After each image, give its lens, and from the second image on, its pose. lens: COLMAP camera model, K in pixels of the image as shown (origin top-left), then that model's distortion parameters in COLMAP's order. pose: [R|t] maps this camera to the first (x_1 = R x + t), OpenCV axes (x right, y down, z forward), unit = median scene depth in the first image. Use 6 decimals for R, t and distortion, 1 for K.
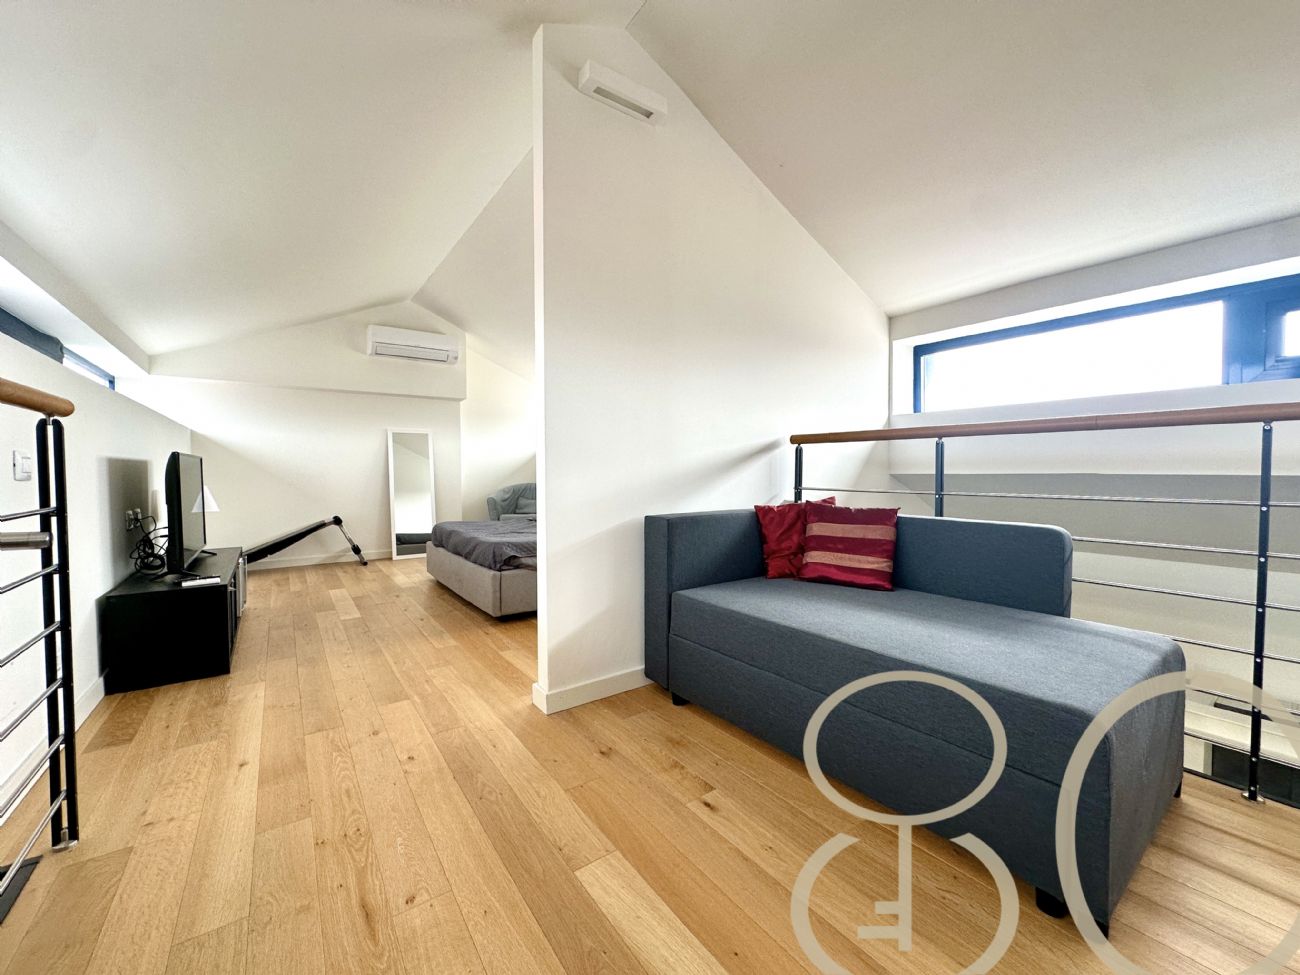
lens RADIAL K [[520.8, 0, 650.0], [0, 520.8, 487.5], [0, 0, 1]] dist [-0.000944, 0.000275]
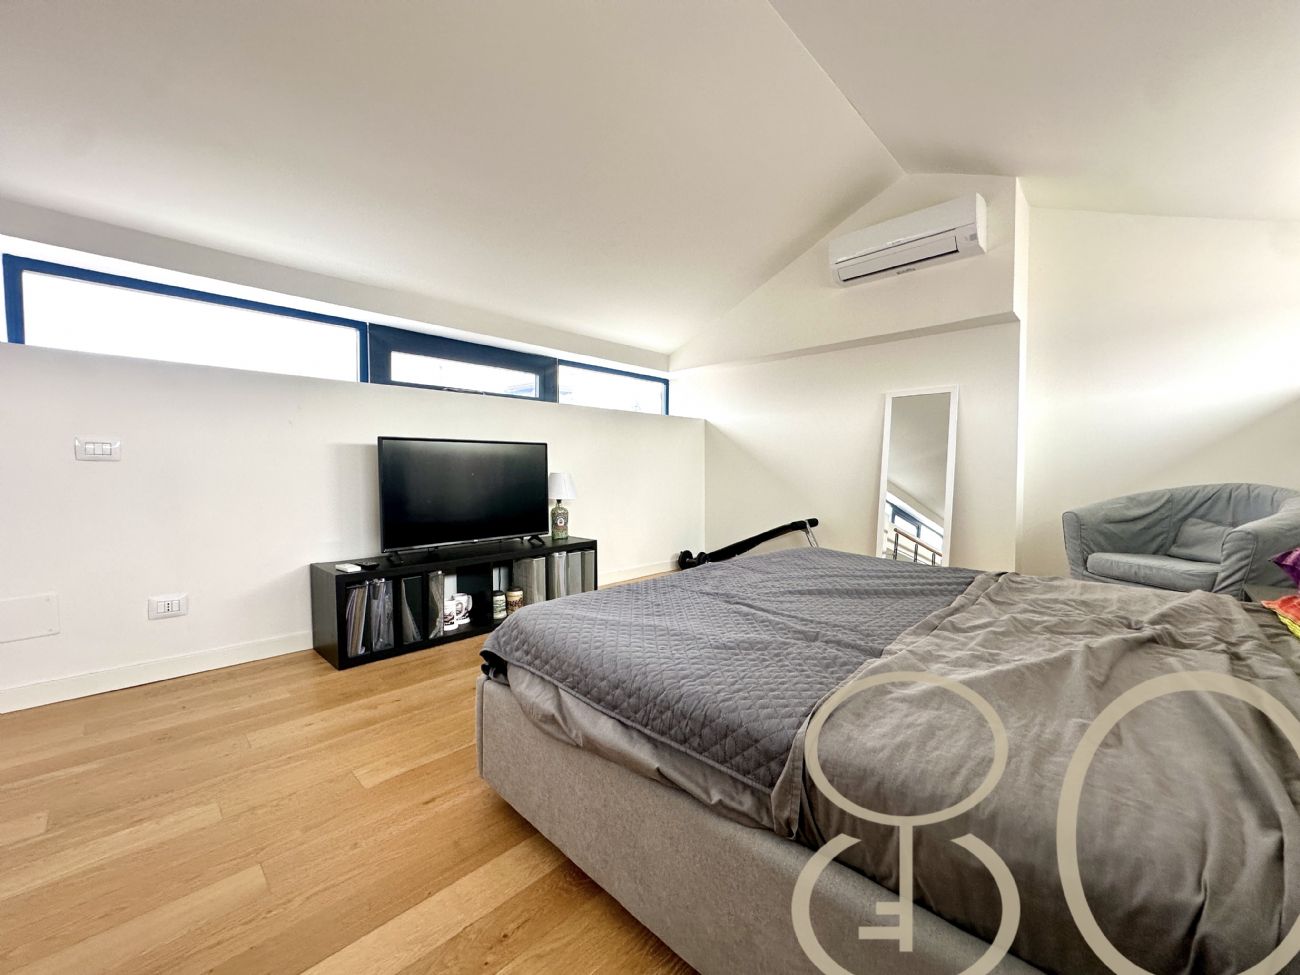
lens RADIAL K [[520.8, 0, 650.0], [0, 520.8, 487.5], [0, 0, 1]] dist [-0.000944, 0.000275]
pose [[0.186838, 0.040454, -0.981558, 0.112611], [-0.029869, 0.998924, 0.035484, -0.011133], [0.981937, 0.022688, 0.187845, 0.779597]]
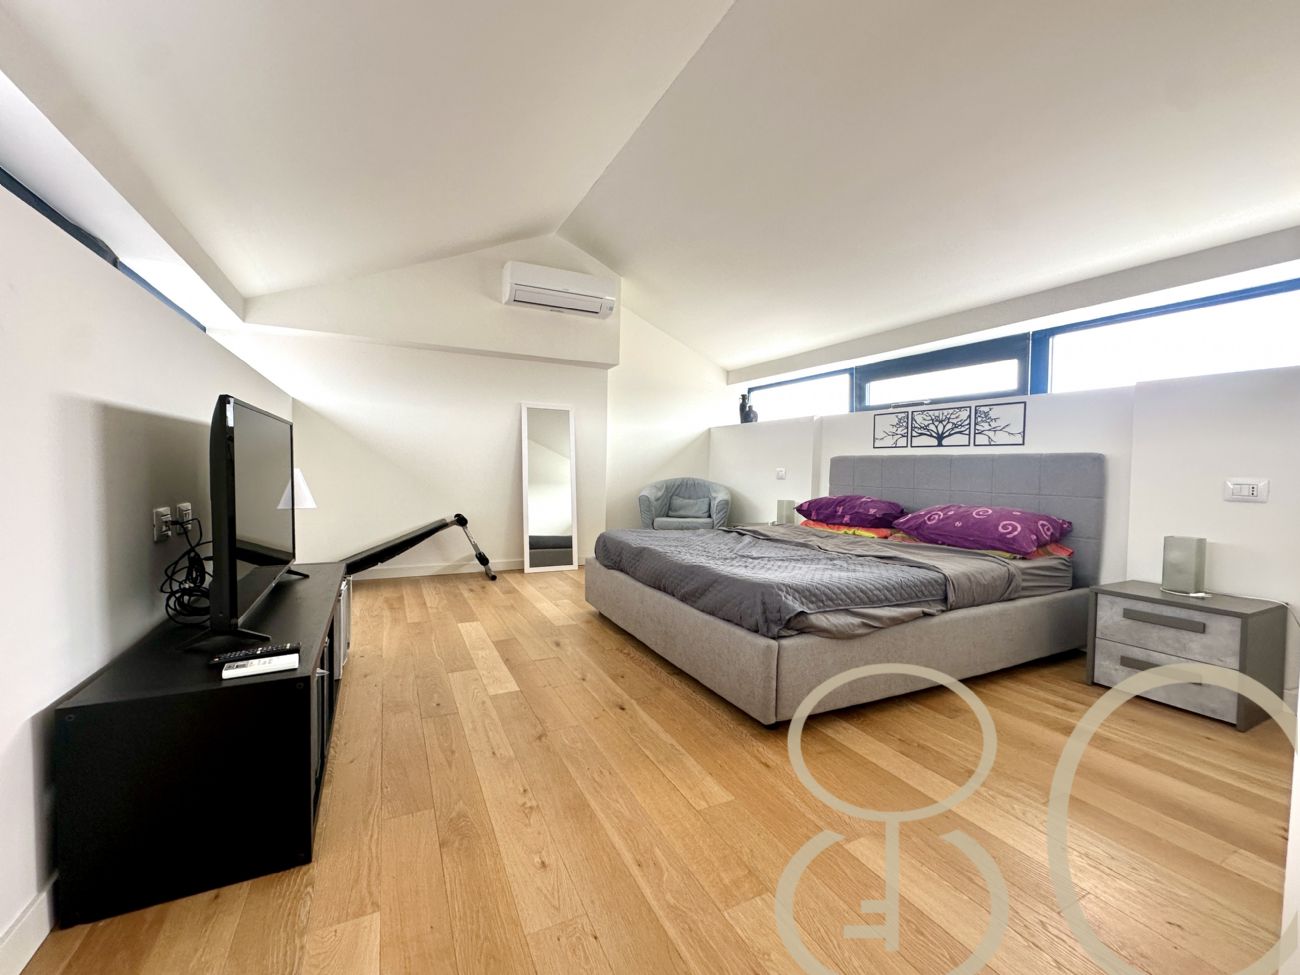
lens RADIAL K [[535.8, 0, 650.0], [0, 535.8, 487.5], [0, 0, 1]] dist [0.000037, 0.000058]
pose [[0.987173, 0.028658, -0.157058, -0.249664], [-0.027957, 0.999587, 0.006671, 0.003236], [0.157185, -0.002195, 0.987567, 0.324806]]
